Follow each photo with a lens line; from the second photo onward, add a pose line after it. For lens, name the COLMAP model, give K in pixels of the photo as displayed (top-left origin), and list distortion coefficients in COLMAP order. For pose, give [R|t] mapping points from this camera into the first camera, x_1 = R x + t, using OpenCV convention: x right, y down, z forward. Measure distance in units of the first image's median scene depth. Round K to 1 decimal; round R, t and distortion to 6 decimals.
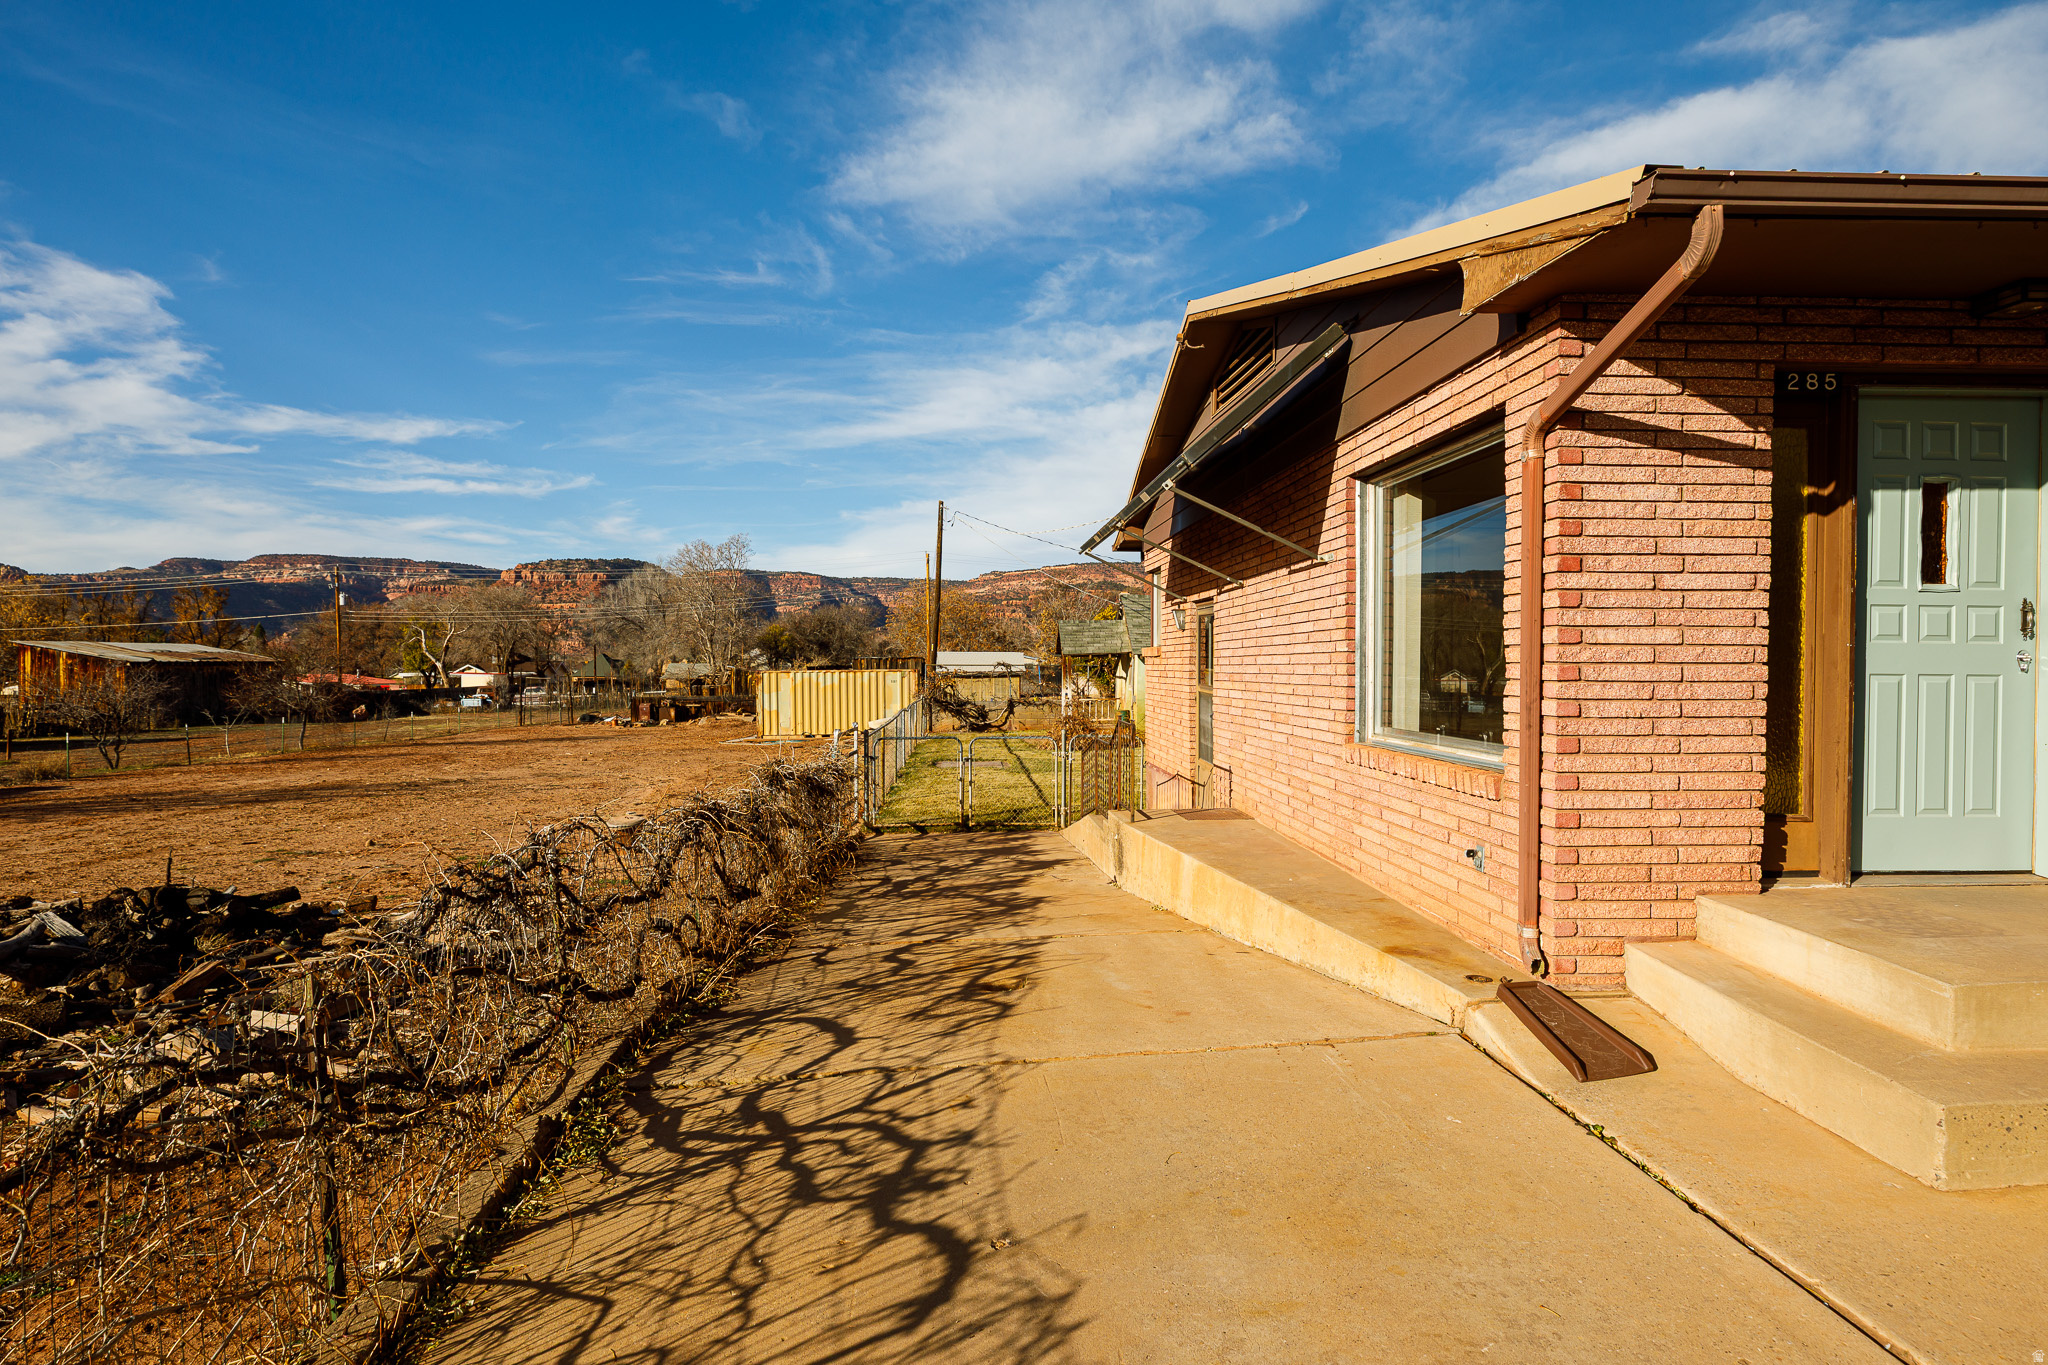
lens RADIAL K [[1078.3, 0, 1018.0], [0, 1078.3, 691.3], [0, 0, 1]] dist [-0.000265, -0.000711]
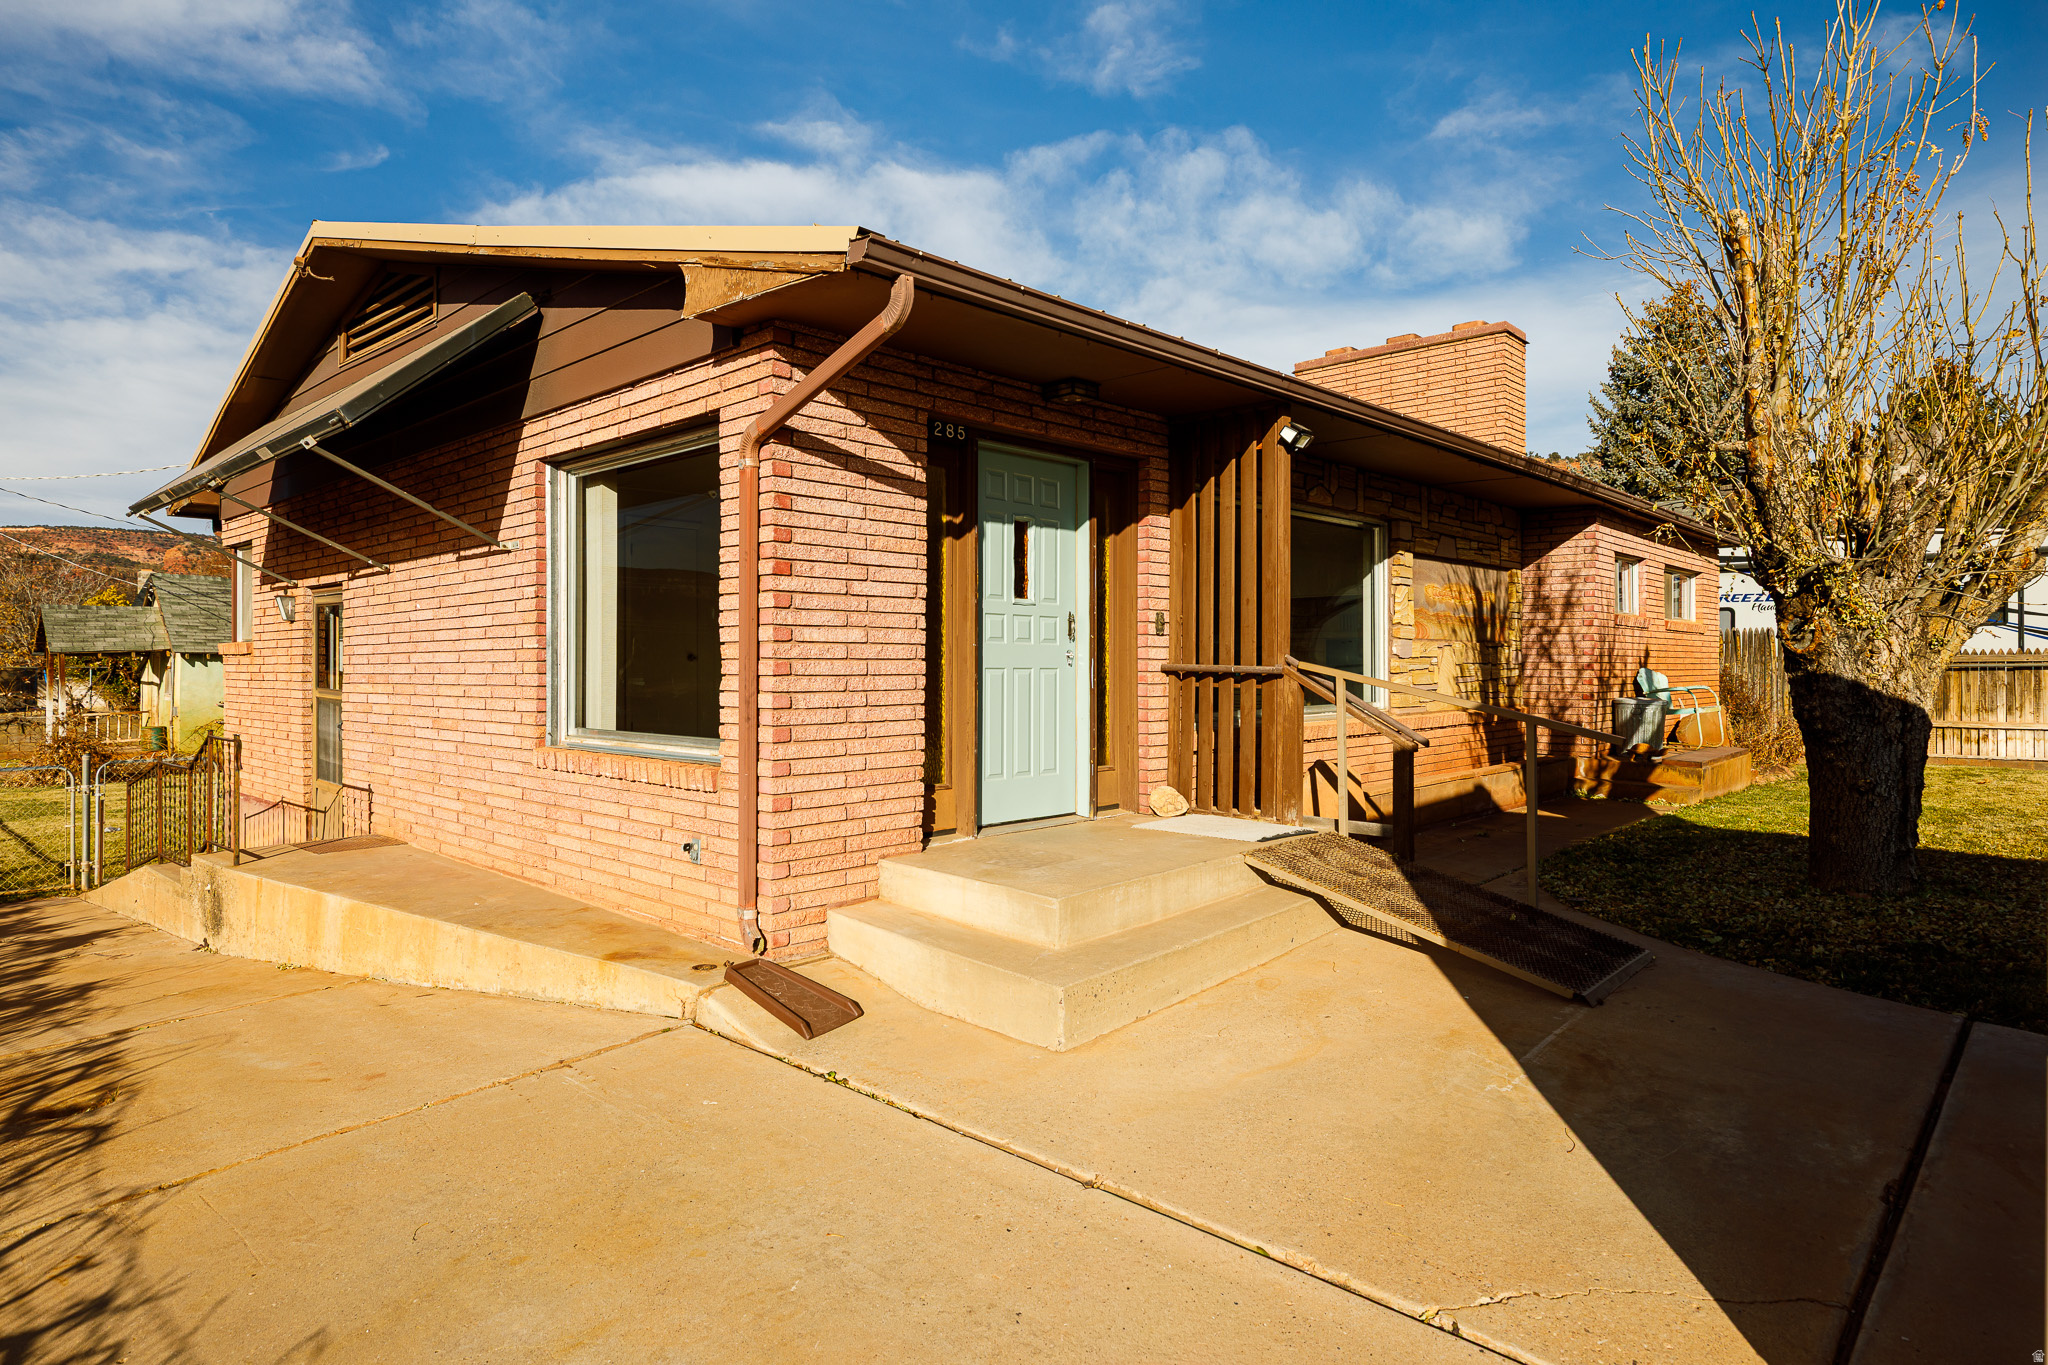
lens RADIAL K [[1151.1, 0, 1024.0], [0, 1151.1, 682.5], [0, 0, 1]] dist [0.003914, -0.001491]
pose [[0.721858, -0.013607, 0.691907, -0.109803], [0.020808, 0.999781, -0.002048, 0.004616], [-0.691728, 0.015876, 0.721984, -0.004551]]
